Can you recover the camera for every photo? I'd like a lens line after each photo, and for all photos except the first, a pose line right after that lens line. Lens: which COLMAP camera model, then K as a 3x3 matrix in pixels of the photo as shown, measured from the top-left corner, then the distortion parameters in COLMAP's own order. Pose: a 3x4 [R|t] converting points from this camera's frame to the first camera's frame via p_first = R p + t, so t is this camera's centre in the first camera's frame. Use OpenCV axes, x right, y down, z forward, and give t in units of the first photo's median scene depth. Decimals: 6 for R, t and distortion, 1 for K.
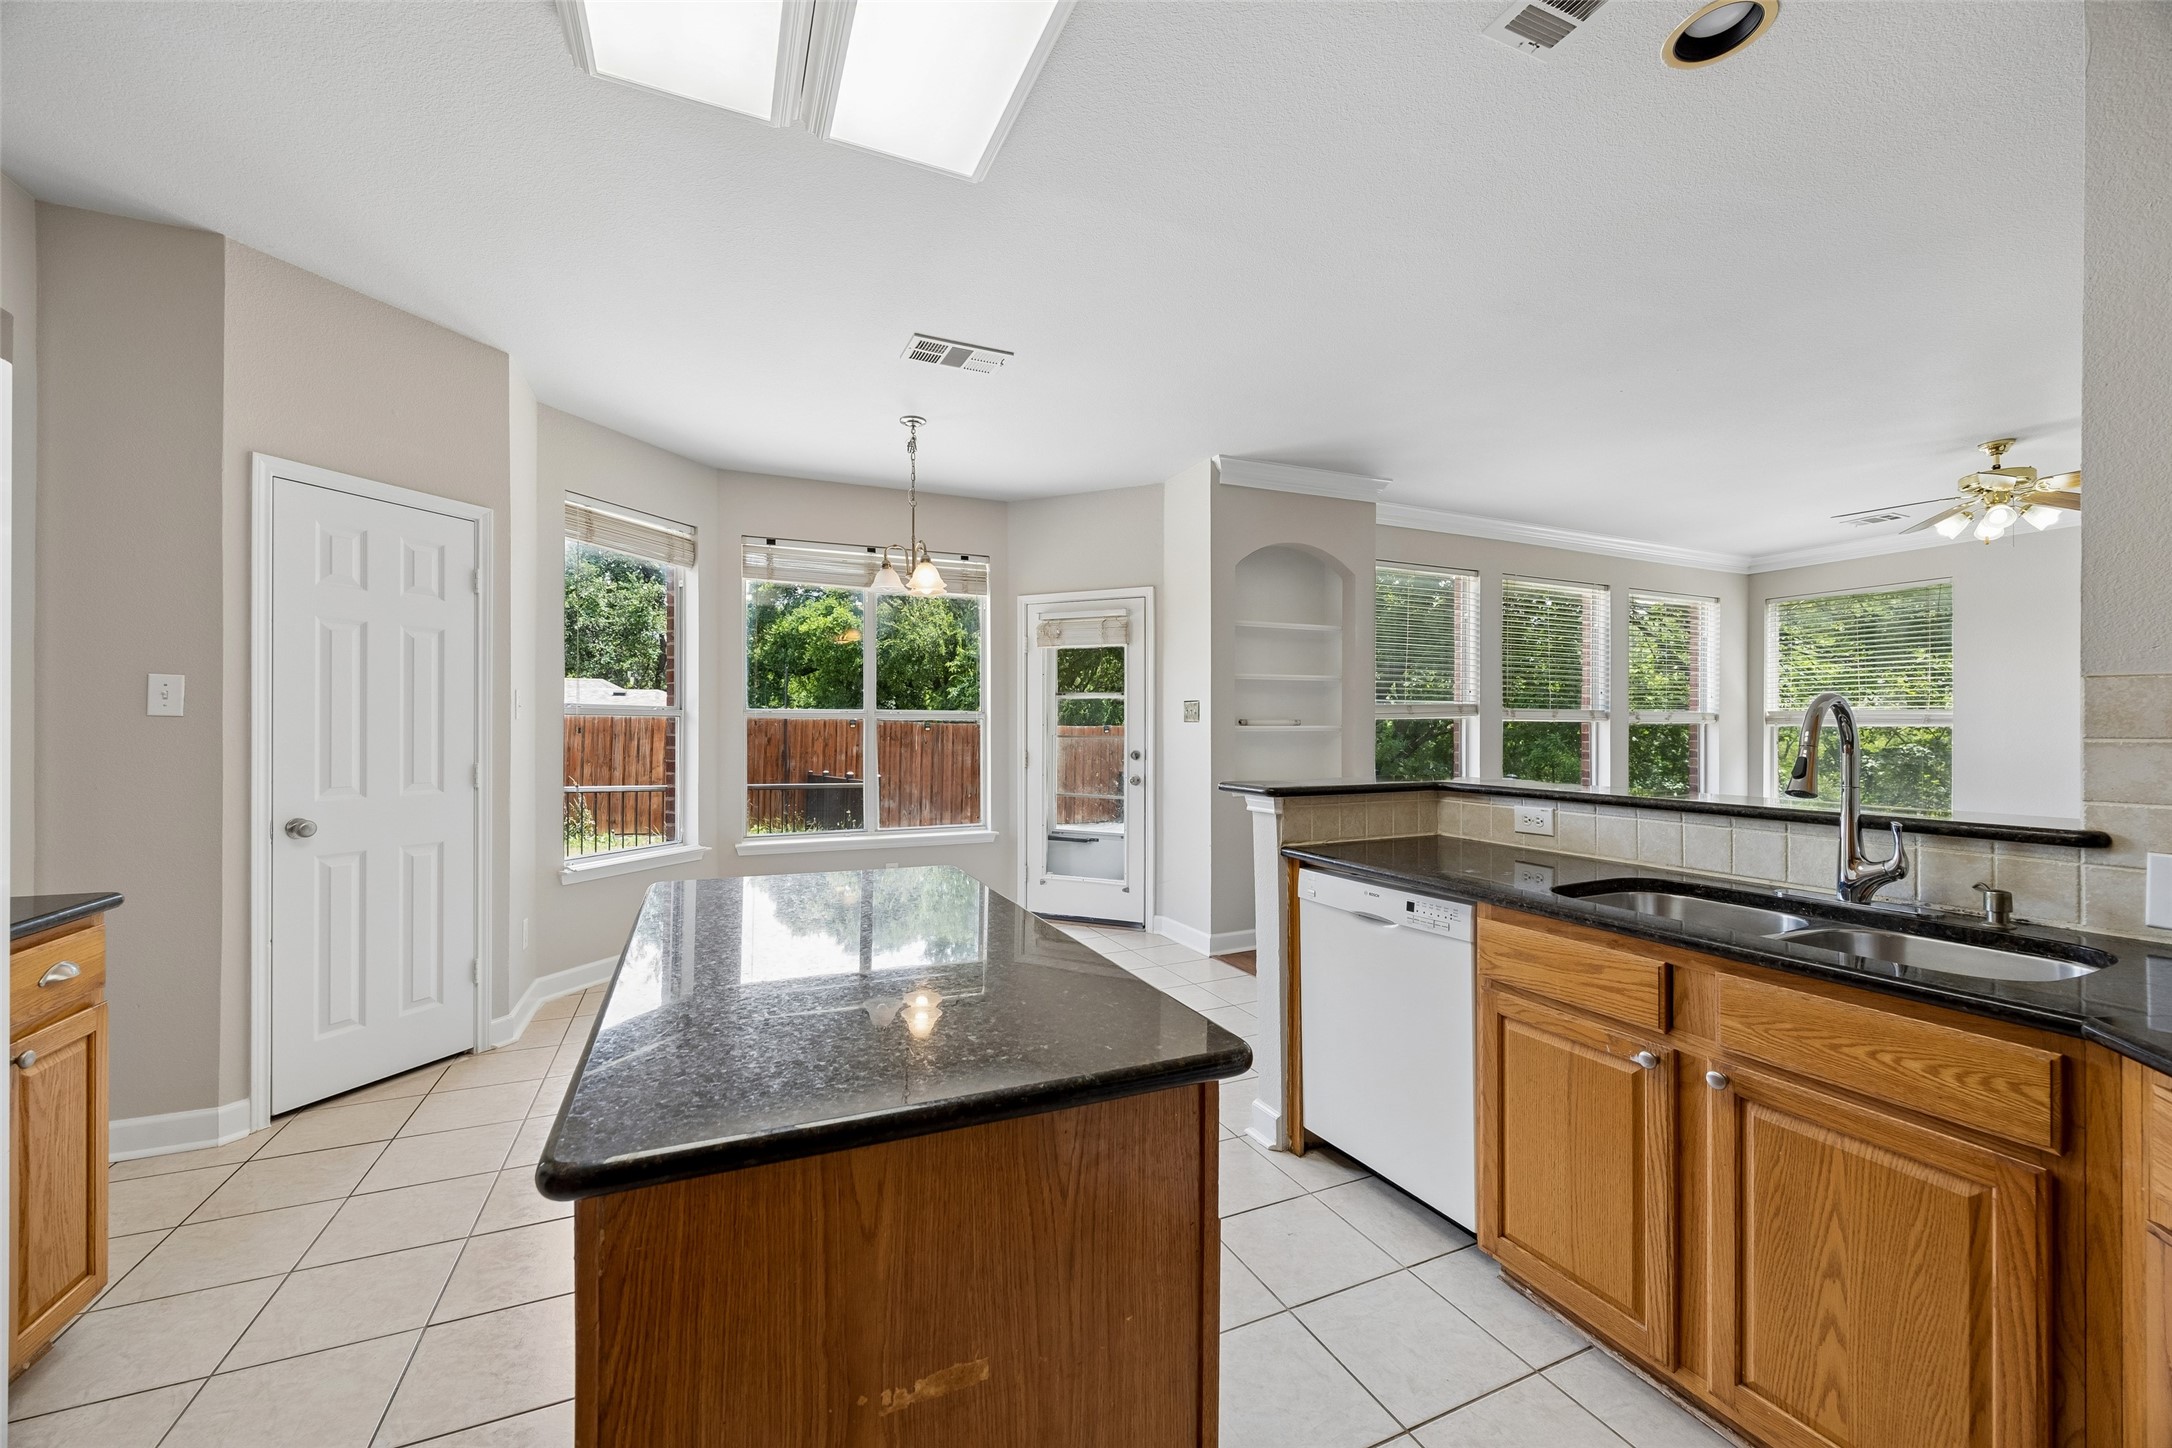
lens RADIAL K [[838.2, 0, 1079.2], [0, 838.2, 726.4], [0, 0, 1]] dist [-0.002913, -0.000139]
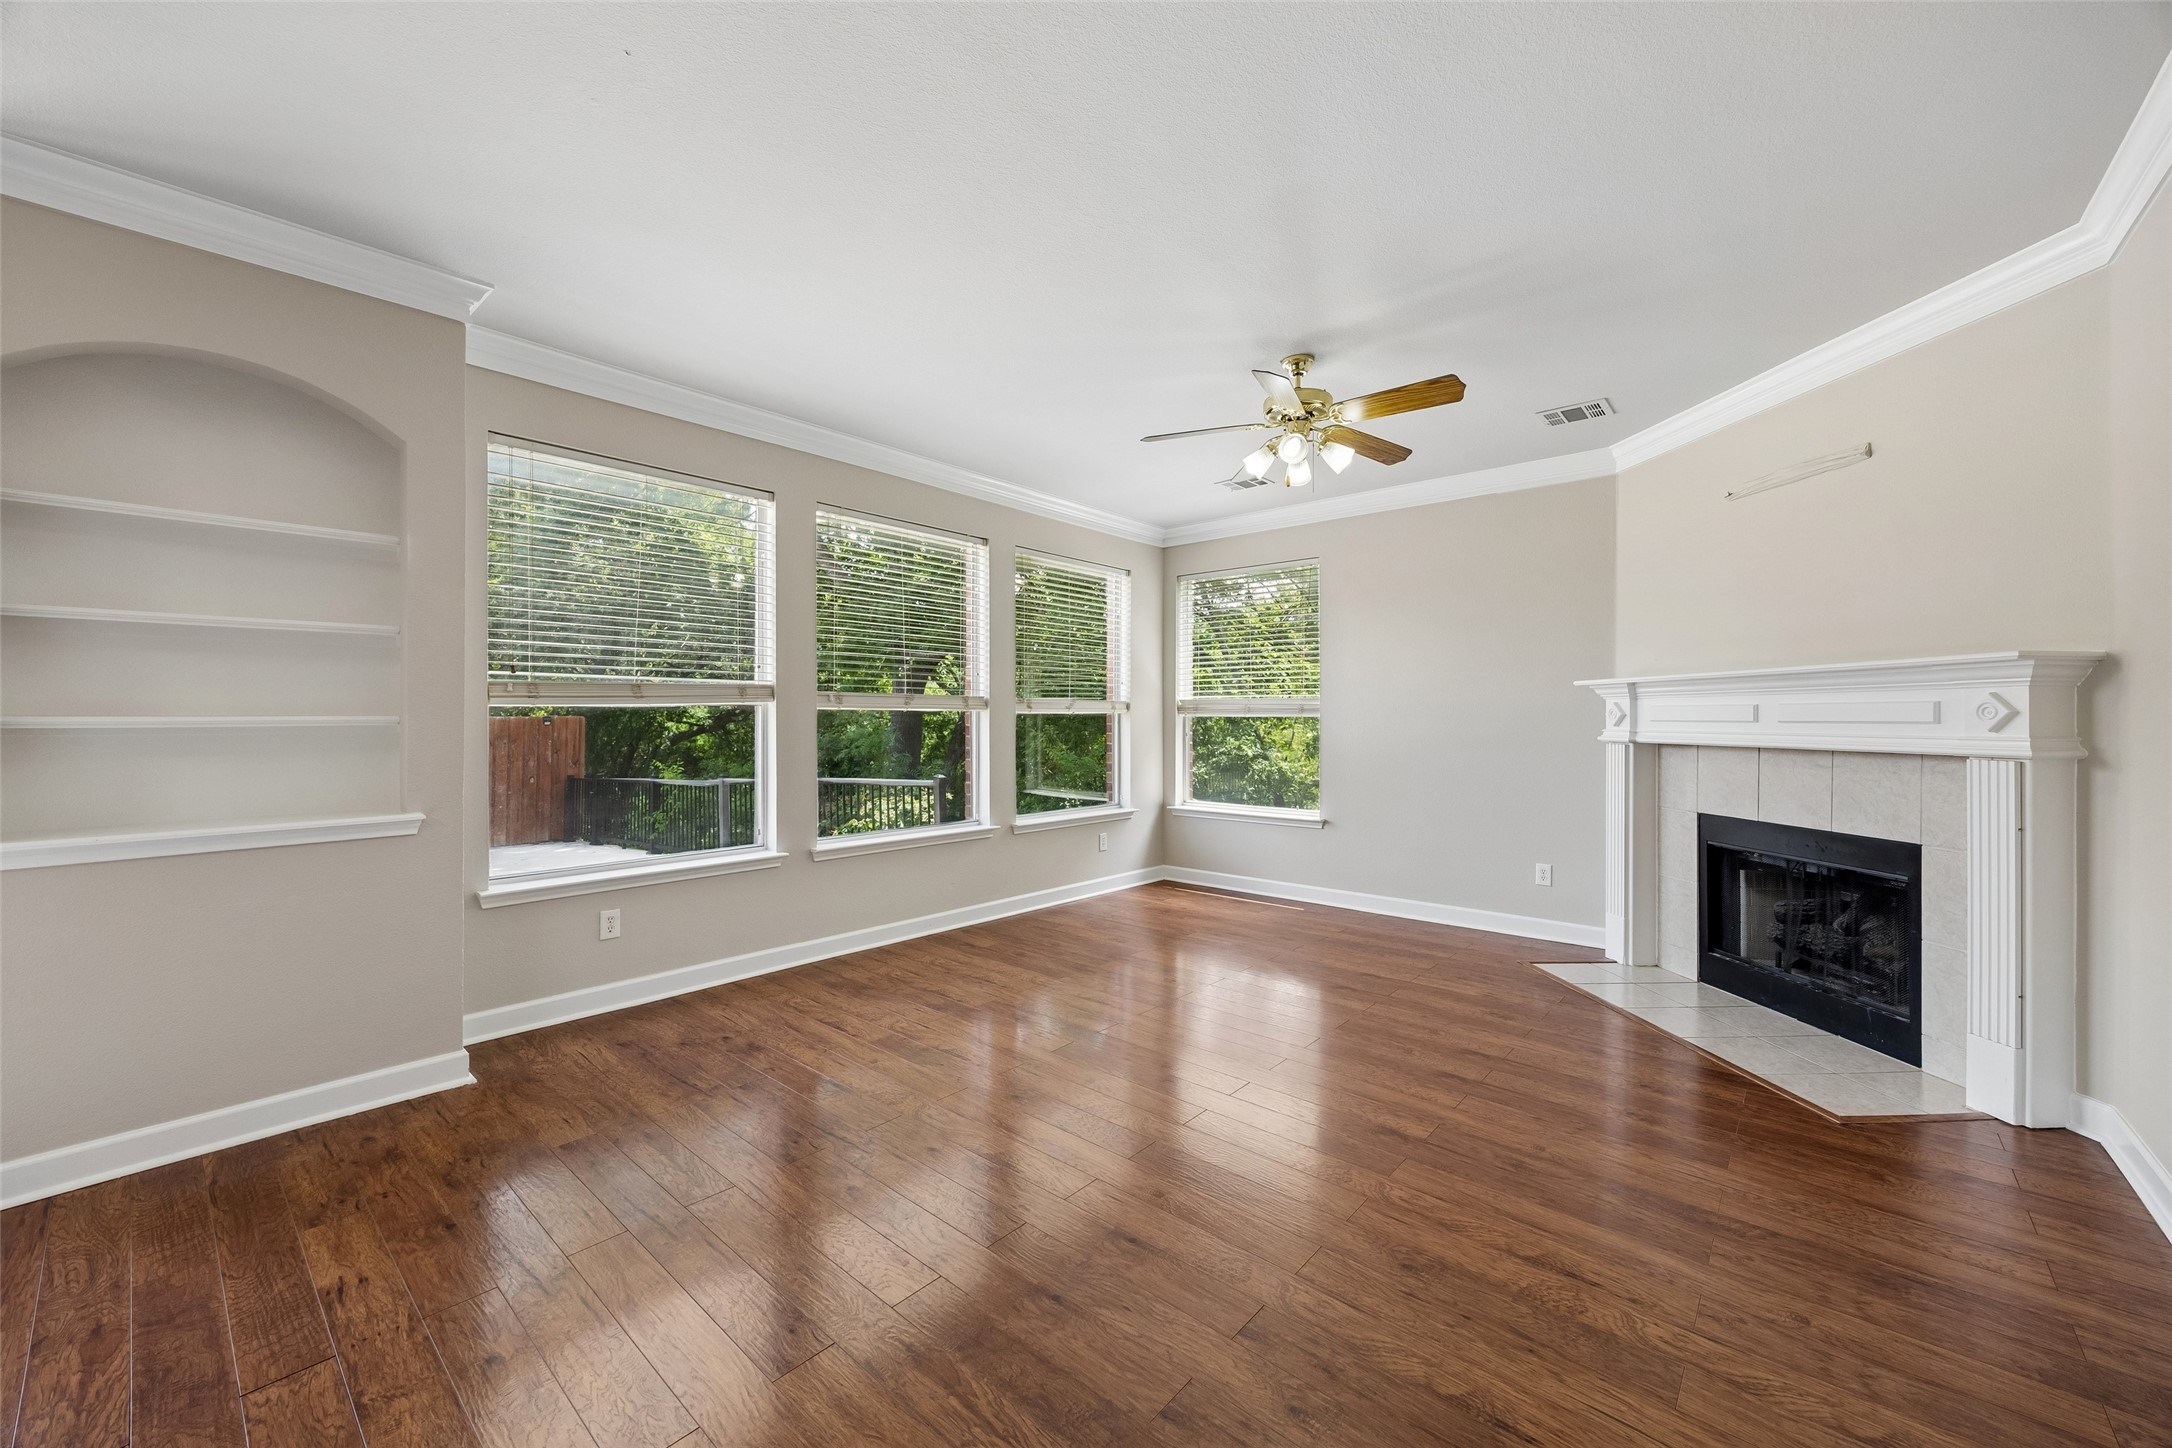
lens RADIAL K [[838.2, 0, 1092.2], [0, 838.2, 729.7], [0, 0, 1]] dist [-0.002913, -0.000139]
pose [[0.911123, -0.006713, 0.412080, 0.365212], [0.001132, 0.999904, 0.013786, 0.001319], [-0.412134, -0.012094, 0.911043, 0.216079]]
